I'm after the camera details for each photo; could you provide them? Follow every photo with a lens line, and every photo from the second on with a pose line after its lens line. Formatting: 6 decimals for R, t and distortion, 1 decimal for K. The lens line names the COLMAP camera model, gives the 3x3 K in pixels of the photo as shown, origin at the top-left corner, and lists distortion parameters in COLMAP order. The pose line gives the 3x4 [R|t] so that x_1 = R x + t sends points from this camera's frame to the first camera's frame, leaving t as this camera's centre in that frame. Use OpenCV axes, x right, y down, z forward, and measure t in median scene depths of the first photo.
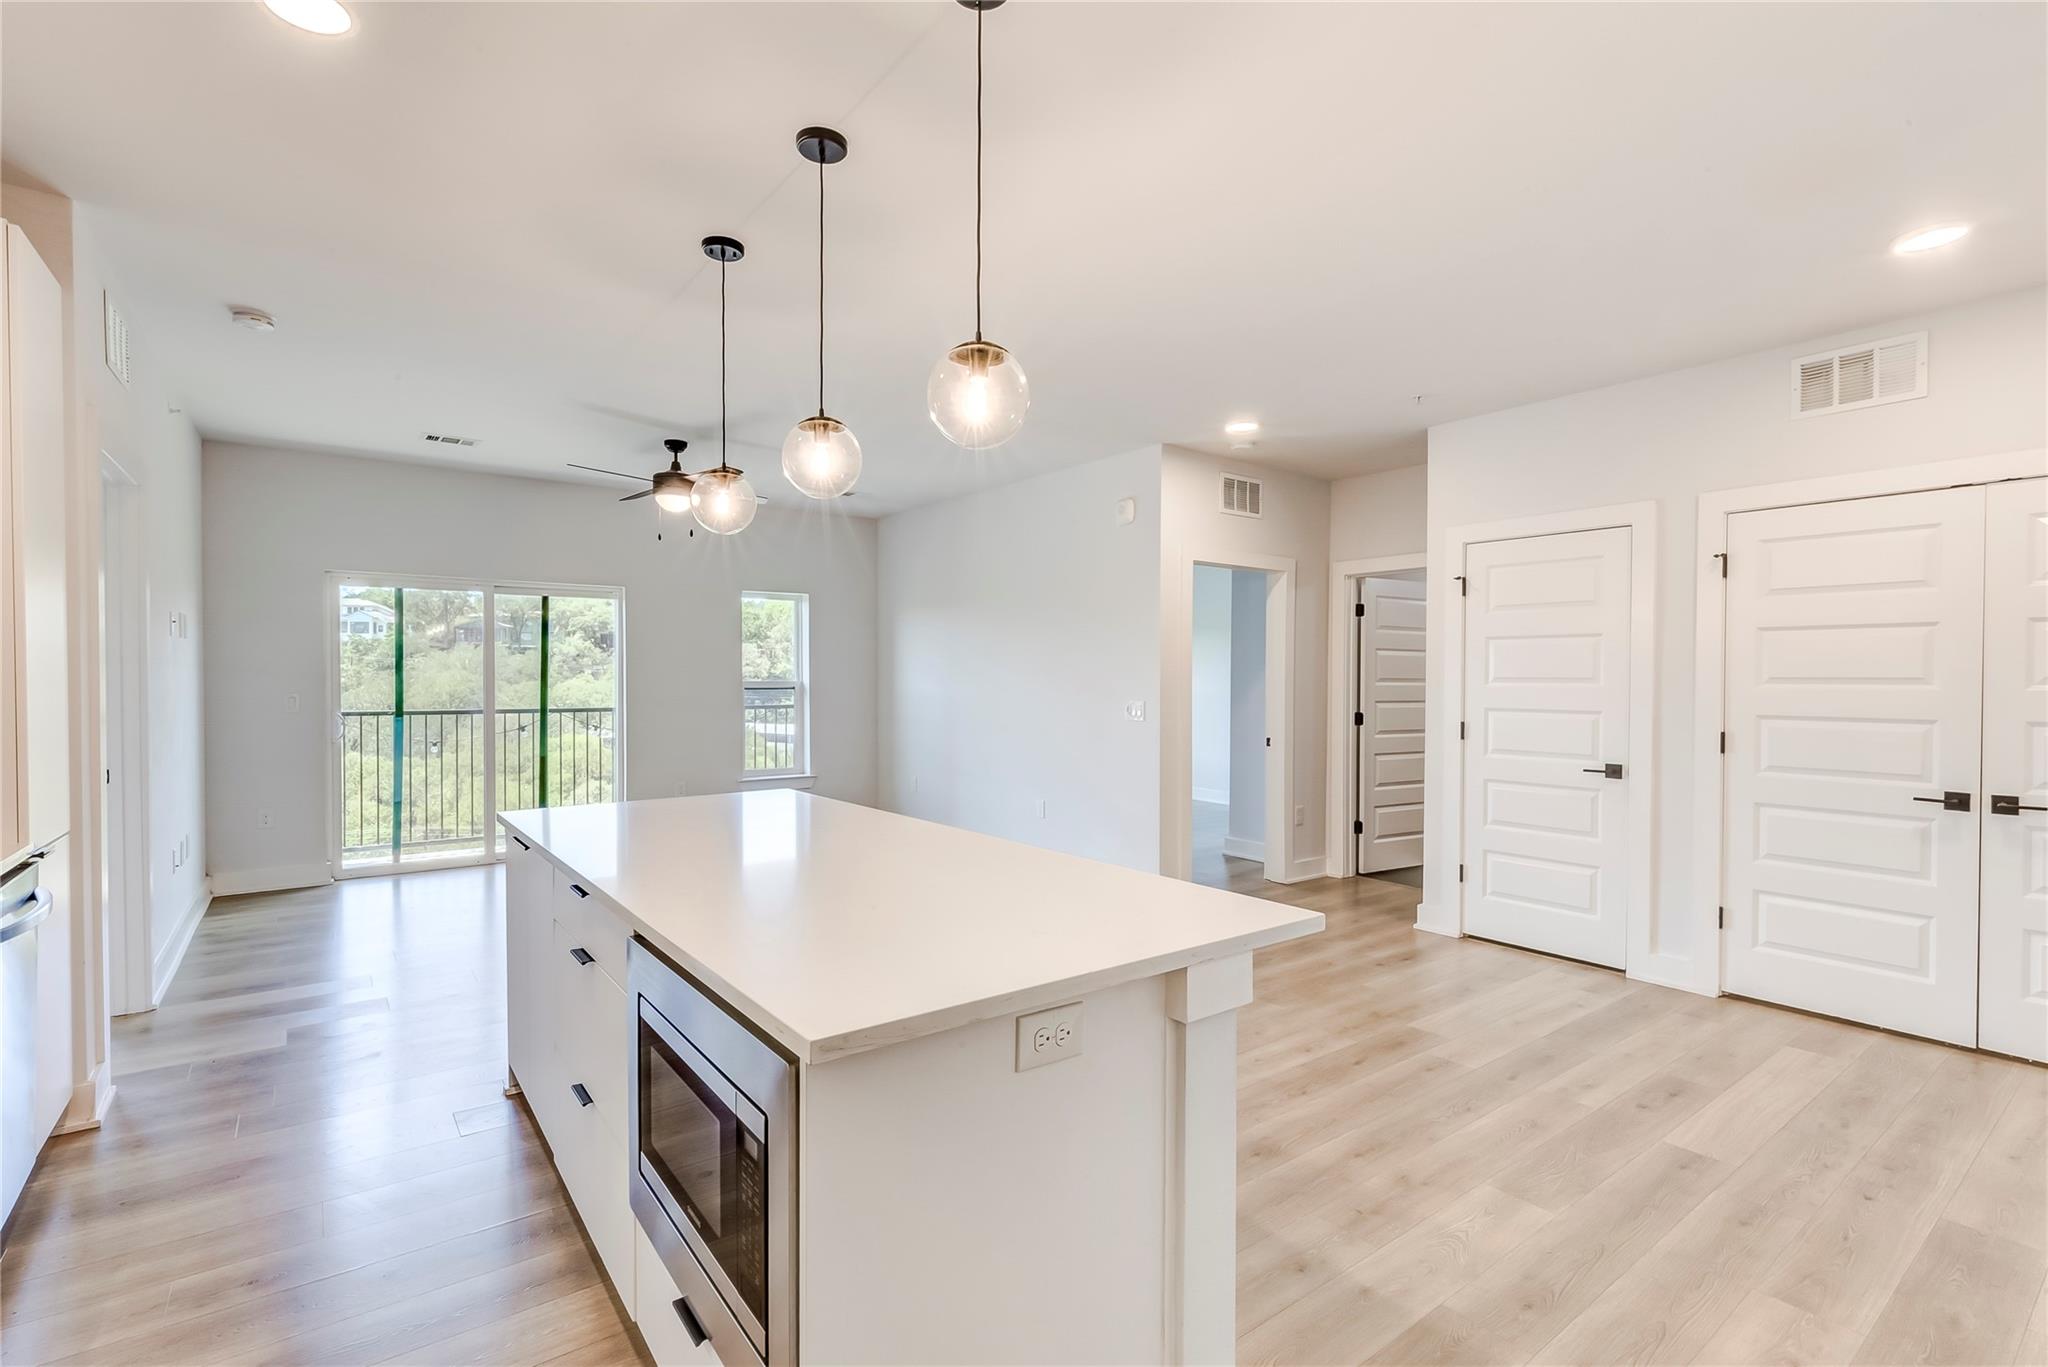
lens RADIAL K [[935.8, 0, 1021.8], [0, 935.8, 688.7], [0, 0, 1]] dist [-0.001383, -0.000270]
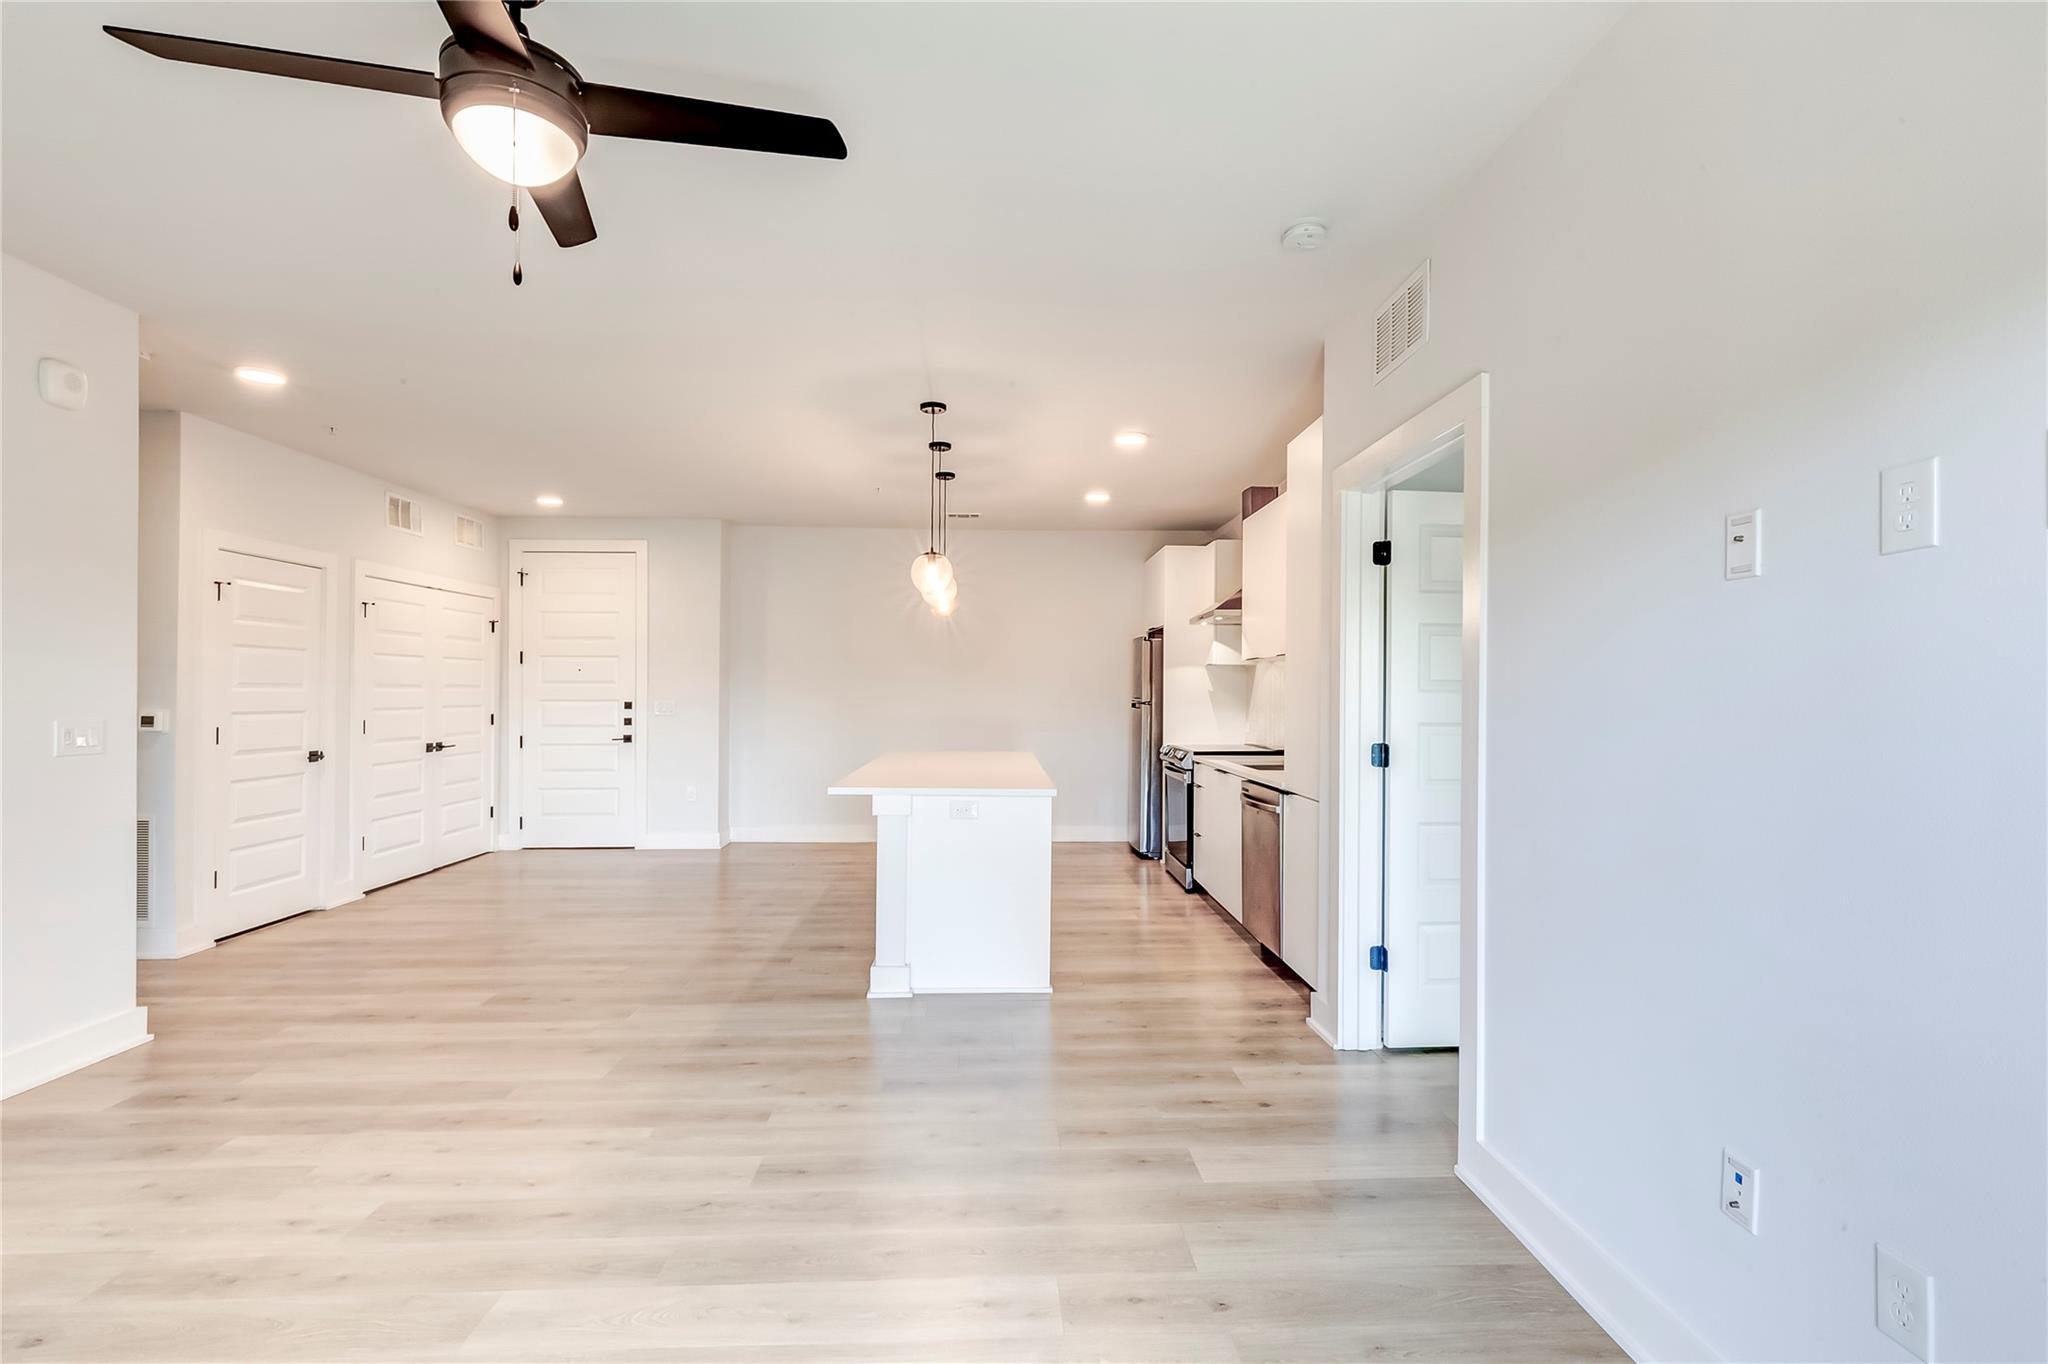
lens RADIAL K [[925.0, 0, 1030.4], [0, 925.0, 683.4], [0, 0, 1]] dist [0.000480, -0.000098]
pose [[-0.826146, -0.001763, 0.563454, -0.837604], [-0.001657, 0.999998, 0.000700, -0.013808], [-0.563454, -0.000356, -0.826147, 1.388814]]
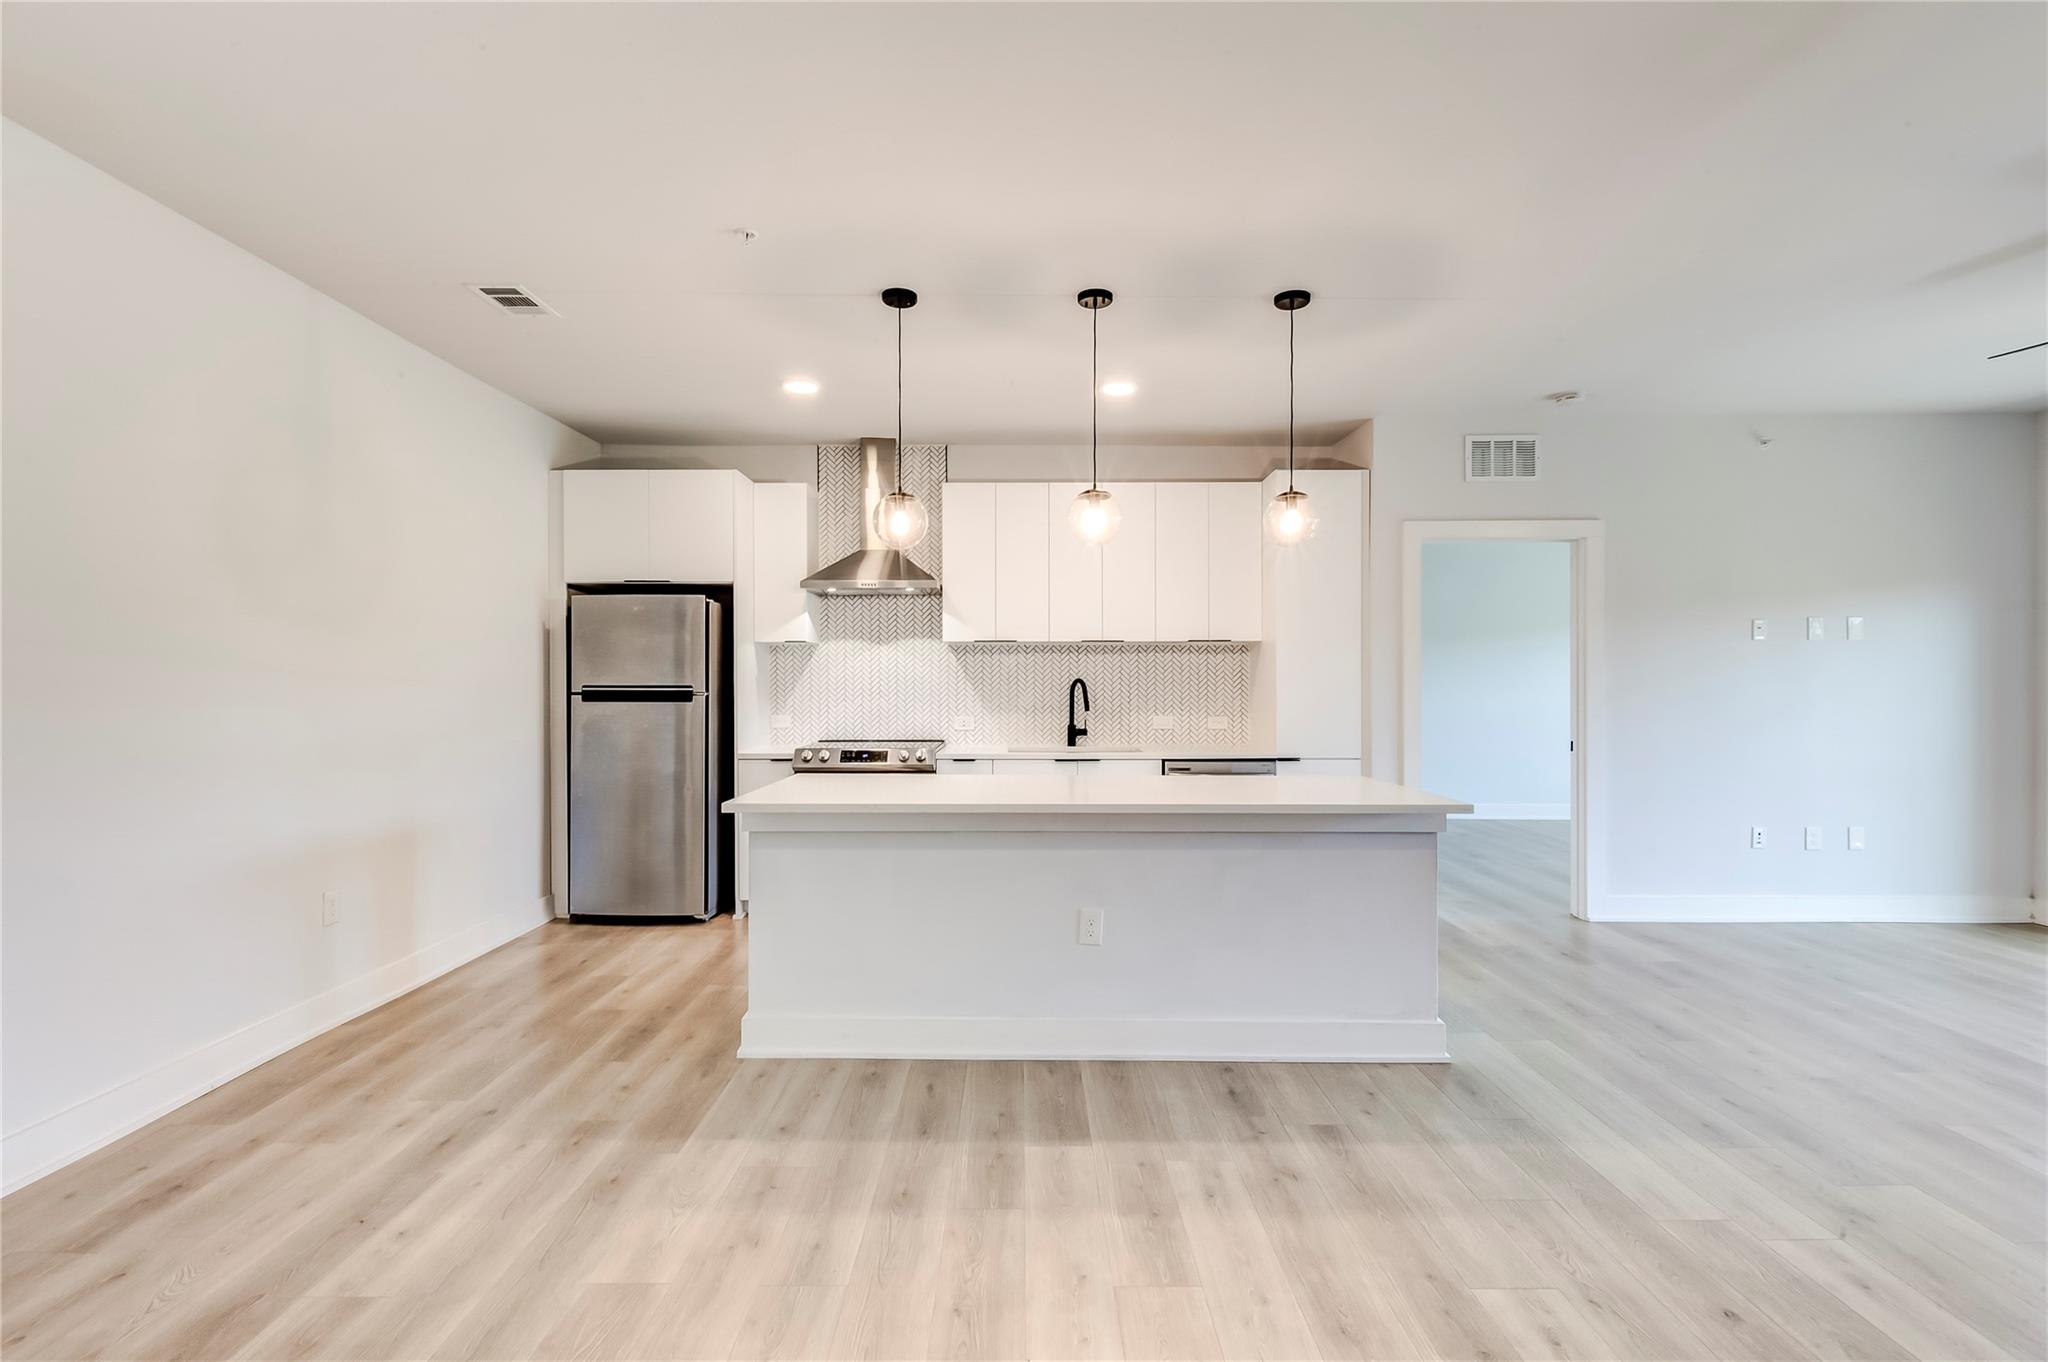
lens RADIAL K [[930.9, 0, 1025.9], [0, 930.9, 685.1], [0, 0, 1]] dist [0.005232, -0.000494]
pose [[-0.600152, 0.000589, -0.799886, 0.511097], [-0.009542, 0.999923, 0.007895, -0.001646], [0.799829, 0.012370, -0.600101, 0.922586]]
